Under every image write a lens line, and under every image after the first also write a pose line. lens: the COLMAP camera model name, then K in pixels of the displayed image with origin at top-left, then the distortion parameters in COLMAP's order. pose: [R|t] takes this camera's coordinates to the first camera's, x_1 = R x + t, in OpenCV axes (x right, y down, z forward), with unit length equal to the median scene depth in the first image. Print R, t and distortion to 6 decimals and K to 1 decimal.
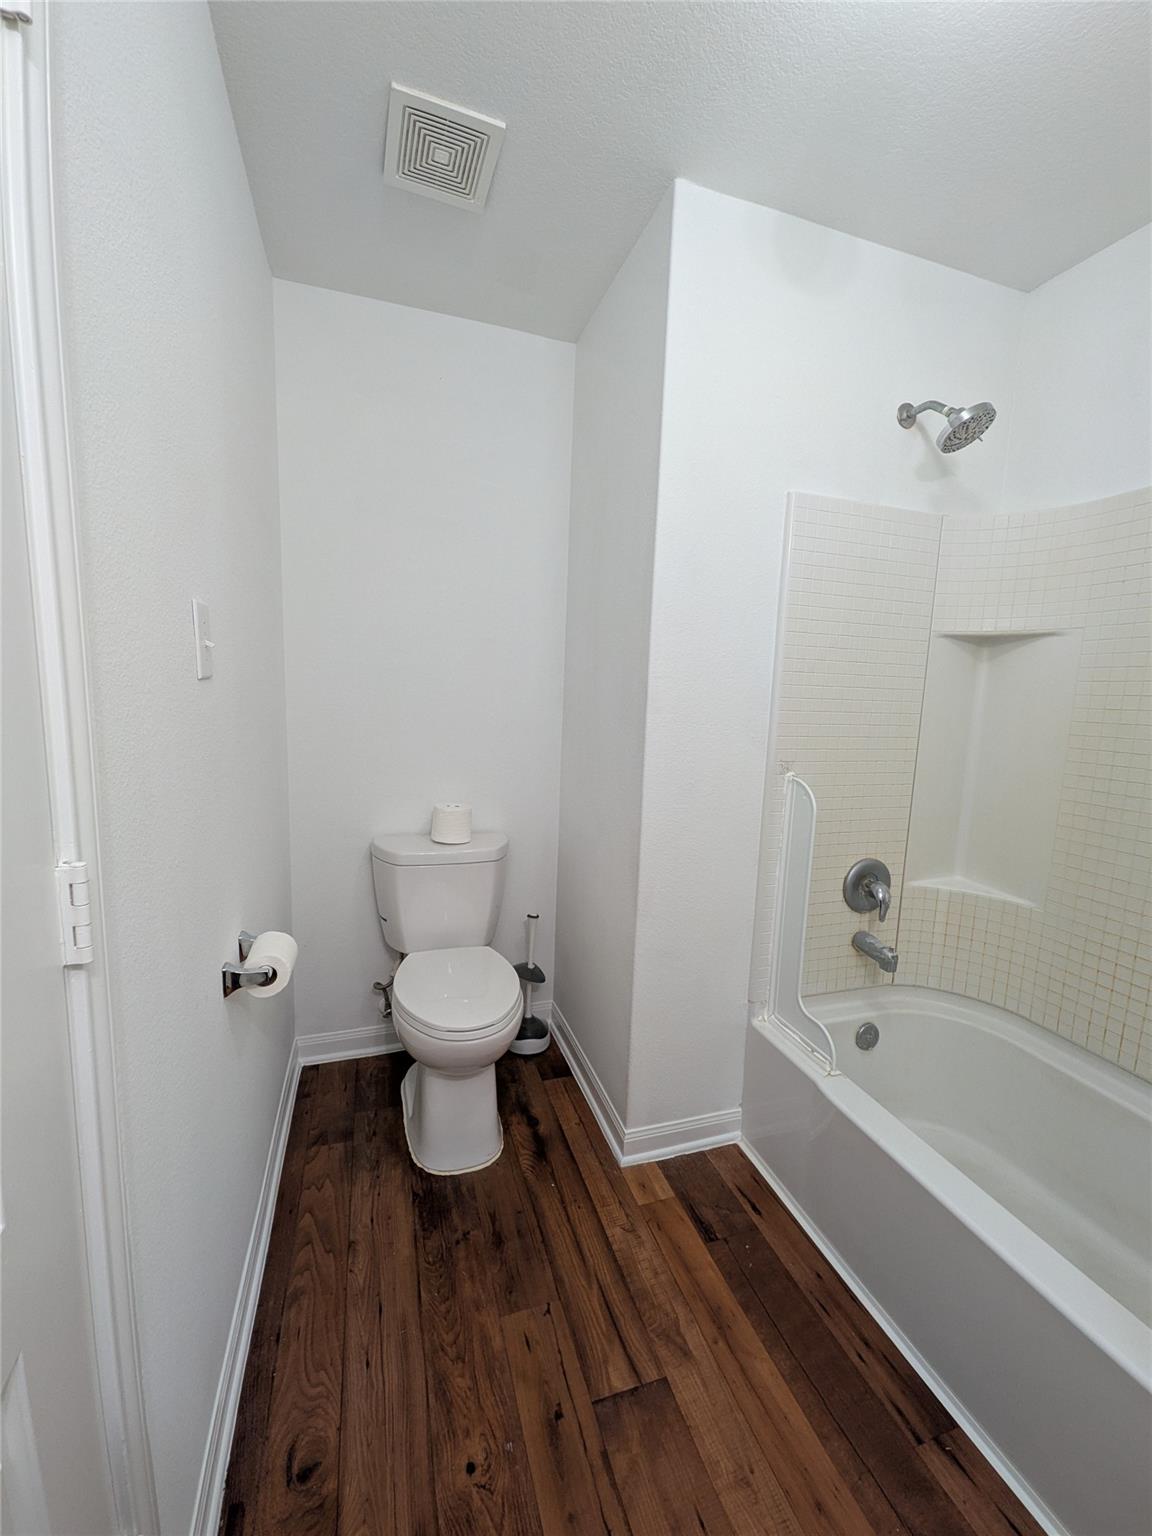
lens RADIAL K [[603.9, 0, 570.3], [0, 603.9, 761.2], [0, 0, 1]] dist [0.013120, -0.005112]
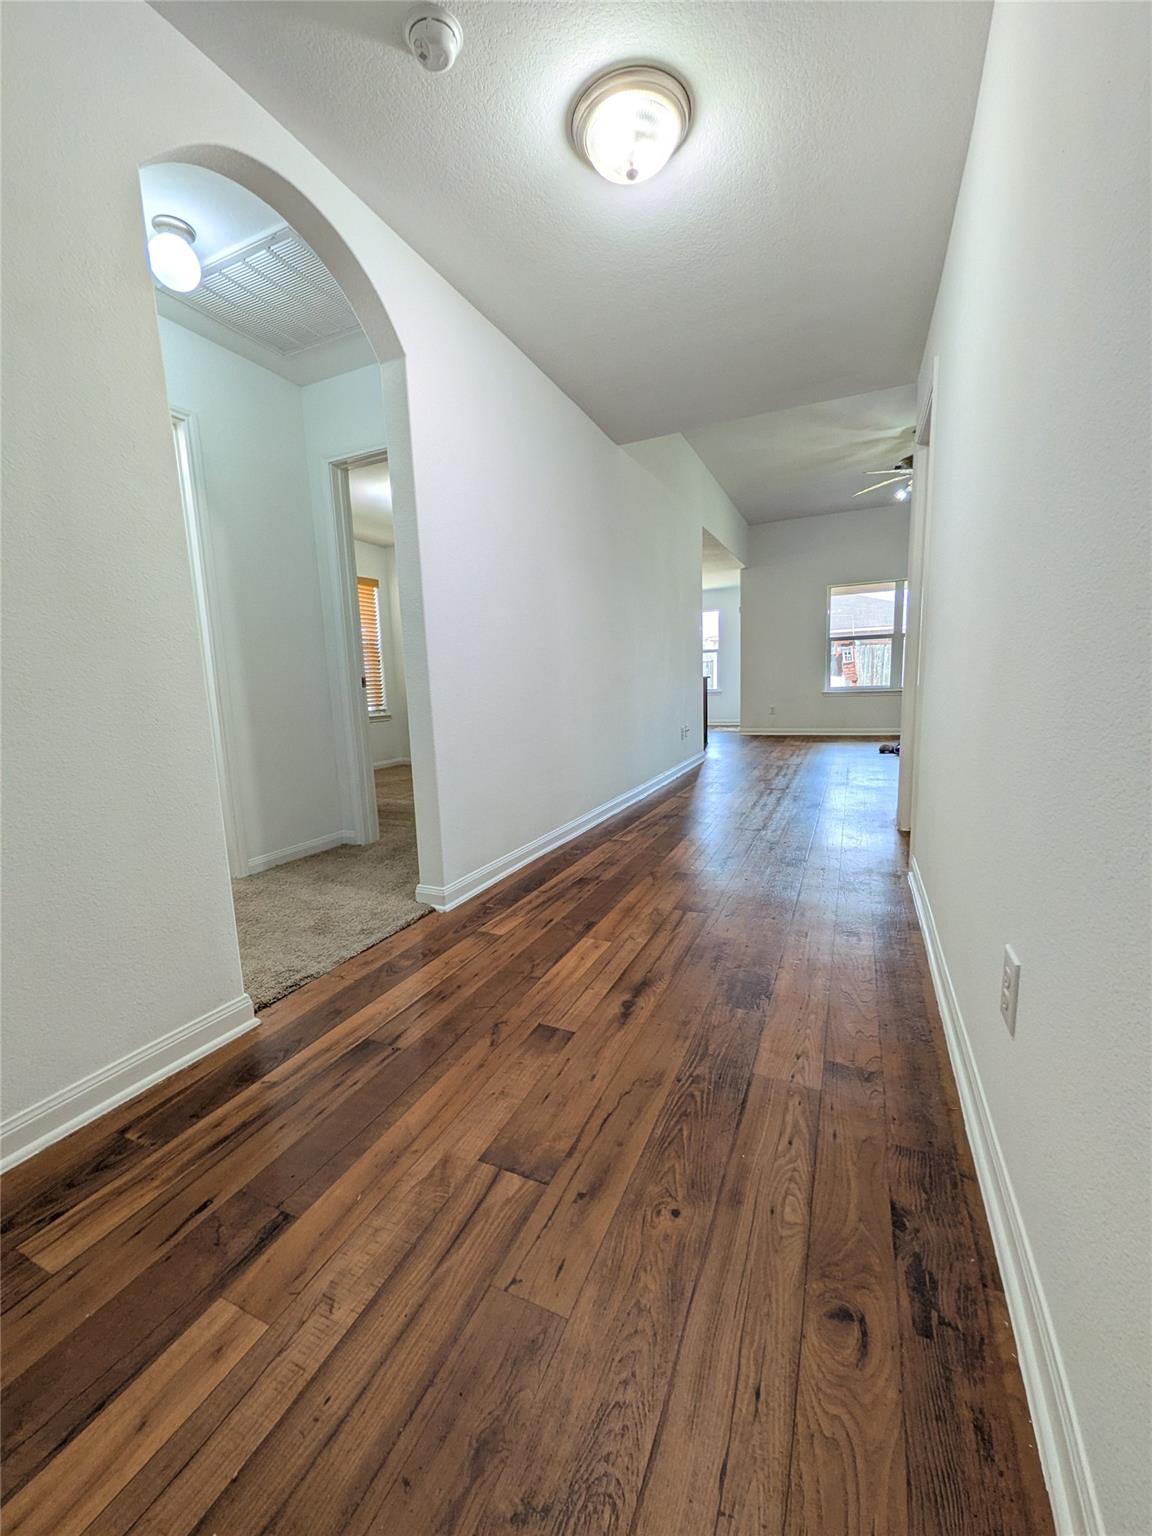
lens RADIAL K [[603.9, 0, 572.7], [0, 603.9, 773.7], [0, 0, 1]] dist [0.013120, -0.005112]
pose [[-0.735822, -0.117655, 0.666876, -0.524818], [0.086531, 0.960381, 0.264915, 0.143446], [-0.671624, 0.252635, -0.696489, 1.369638]]
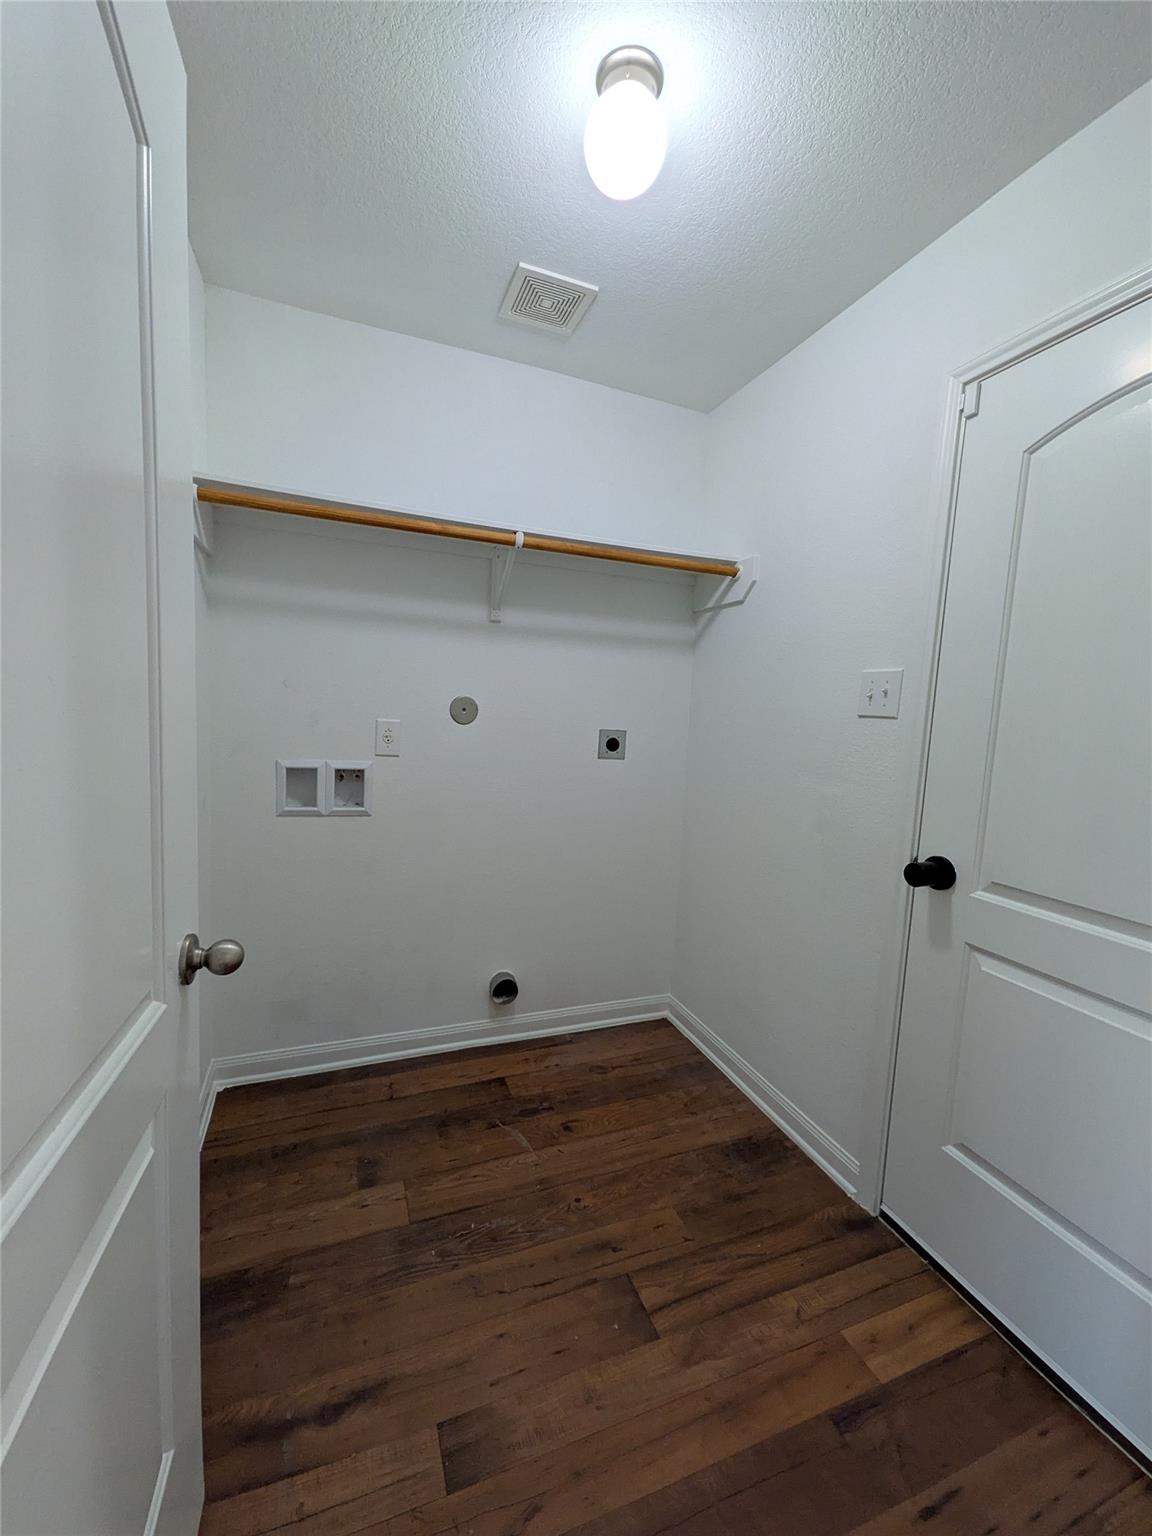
lens RADIAL K [[603.9, 0, 576.3], [0, 603.9, 780.6], [0, 0, 1]] dist [0.013120, -0.005112]
pose [[0.064240, 0.084266, -0.994370, 1.087156], [-0.165487, 0.983532, 0.072656, -0.012218], [0.984118, 0.159888, 0.077127, 0.587667]]
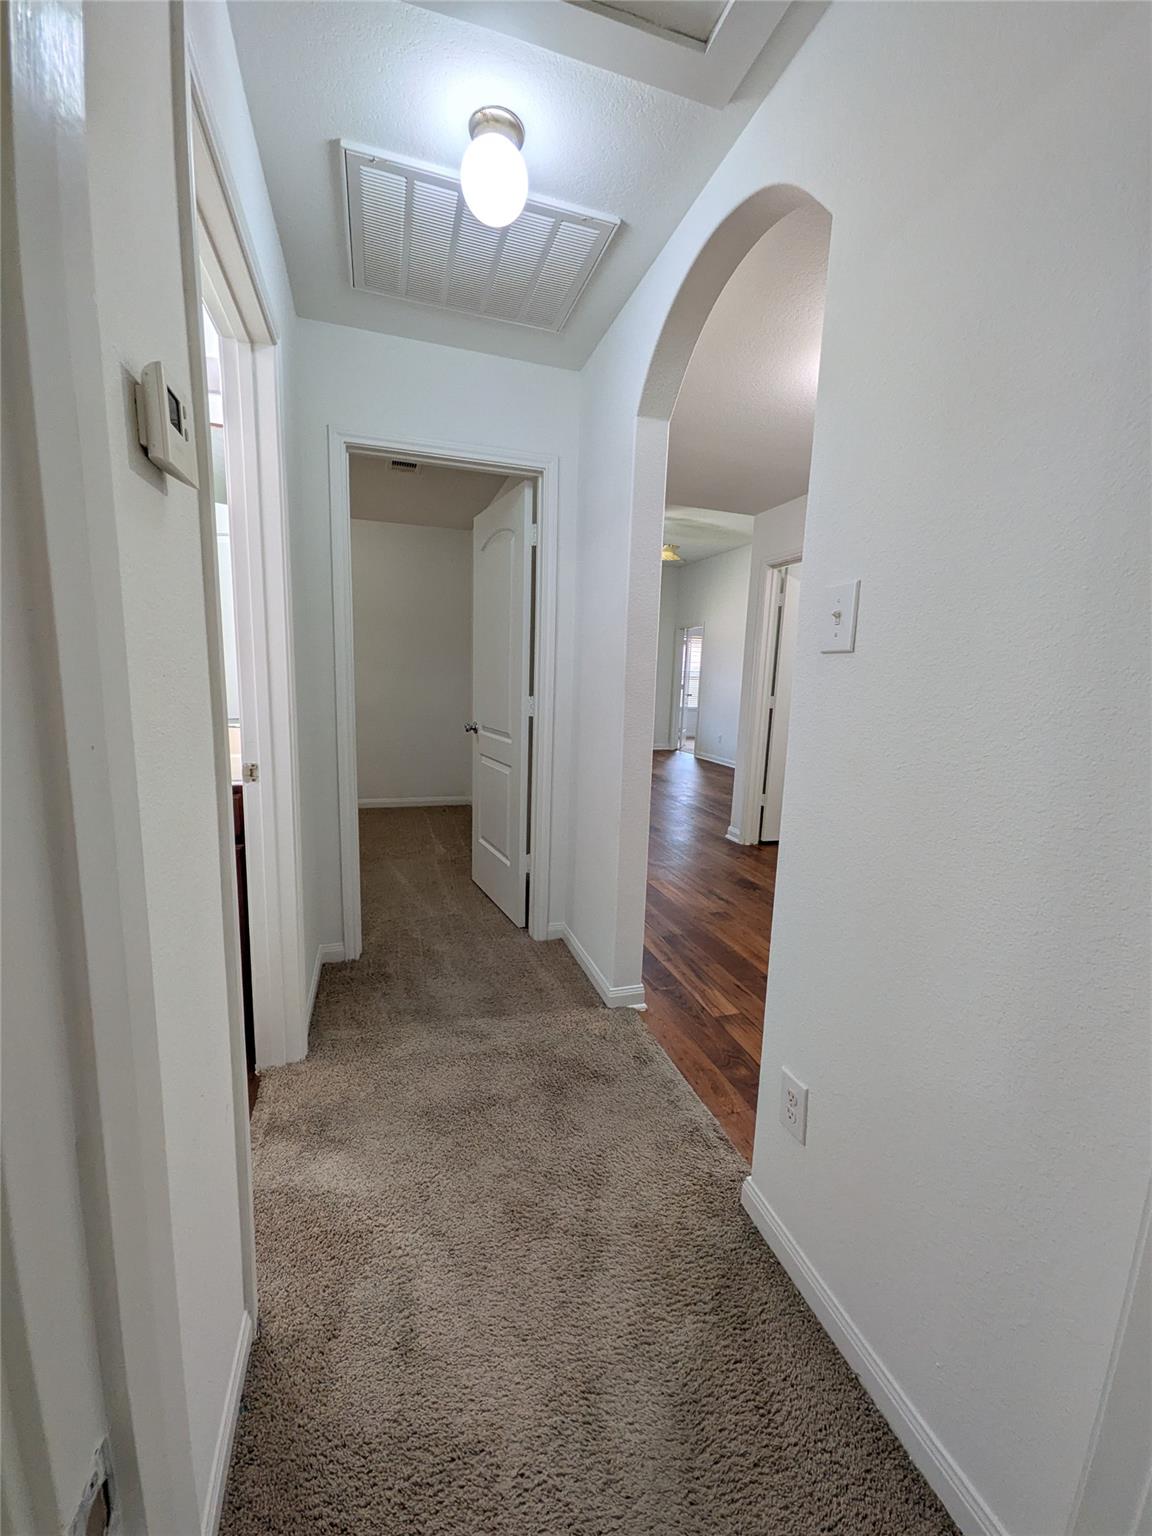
lens RADIAL K [[601.5, 0, 568.2], [0, 601.5, 774.7], [0, 0, 1]] dist [0.001007, 0.000004]
pose [[-0.997550, -0.069950, -0.001151, 1.342469], [-0.067531, 0.958498, 0.276986, -0.110176], [-0.018272, 0.276385, -0.960873, 1.953736]]
